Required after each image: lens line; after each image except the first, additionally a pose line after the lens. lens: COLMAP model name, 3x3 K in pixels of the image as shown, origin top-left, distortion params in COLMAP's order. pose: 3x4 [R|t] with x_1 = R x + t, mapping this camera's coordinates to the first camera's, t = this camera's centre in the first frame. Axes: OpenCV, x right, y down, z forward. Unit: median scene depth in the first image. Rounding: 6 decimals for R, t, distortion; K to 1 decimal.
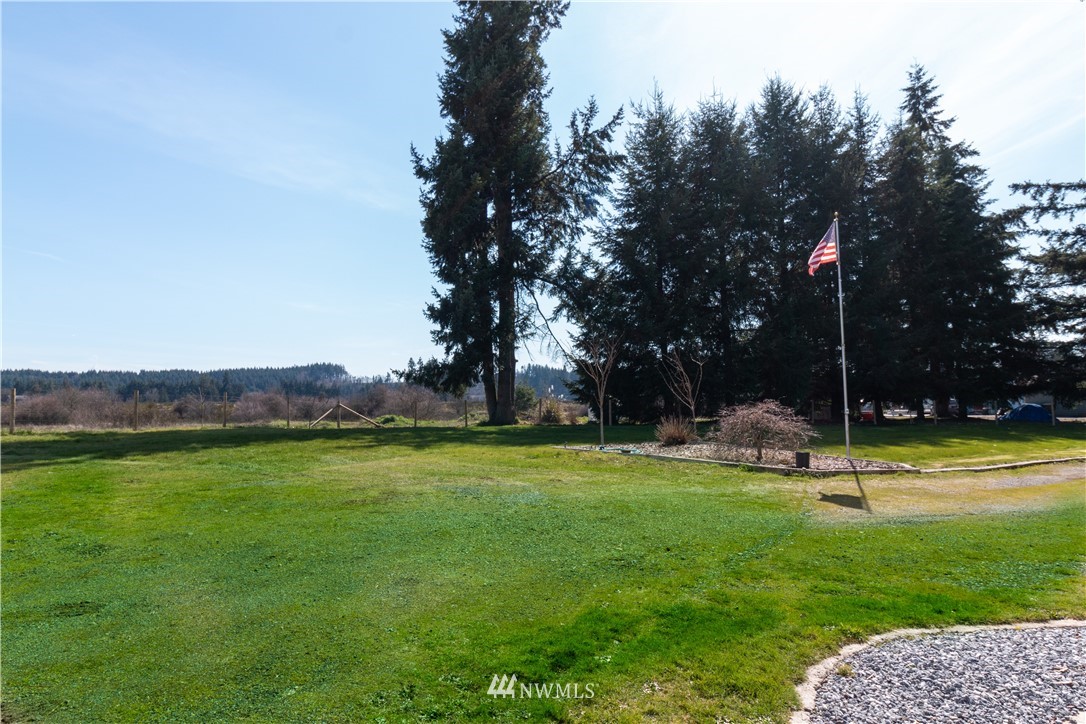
lens RADIAL K [[675.8, 0, 539.9], [0, 675.8, 357.7], [0, 0, 1]] dist [-0.031911, -0.000184]
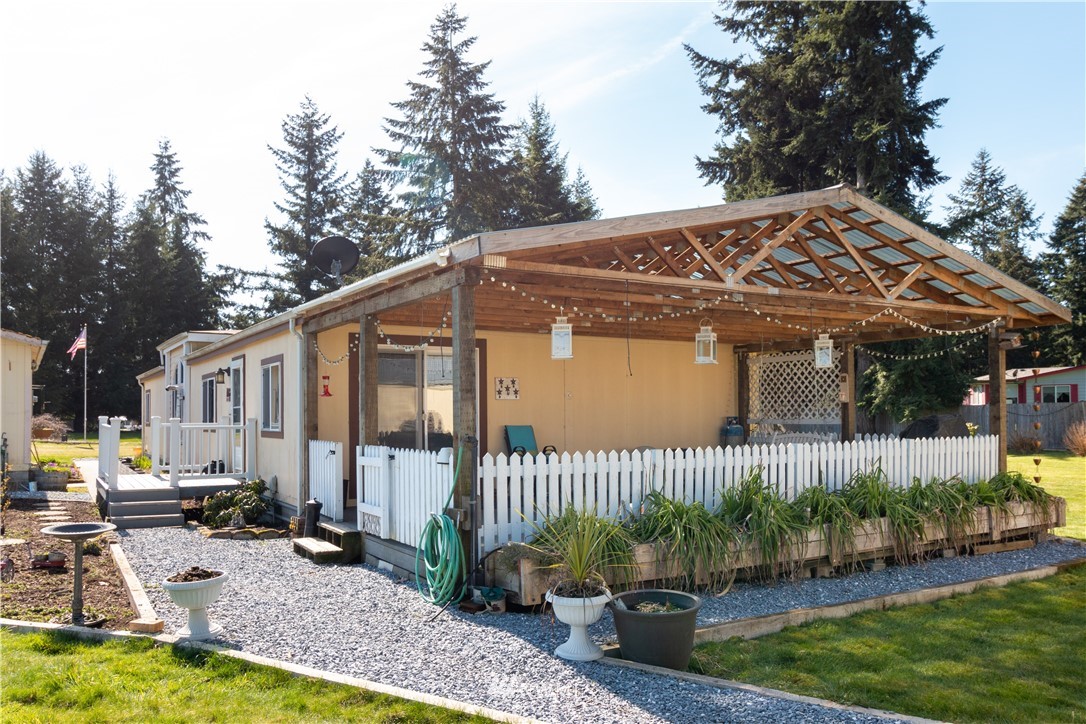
lens RADIAL K [[791.2, 0, 528.7], [0, 791.2, 408.1], [0, 0, 1]] dist [0.005226, 0.002055]
pose [[0.597442, 0.013396, 0.801800, -0.260394], [-0.062521, 0.997595, 0.029919, -0.042564], [-0.799471, -0.068005, 0.596843, -0.583774]]
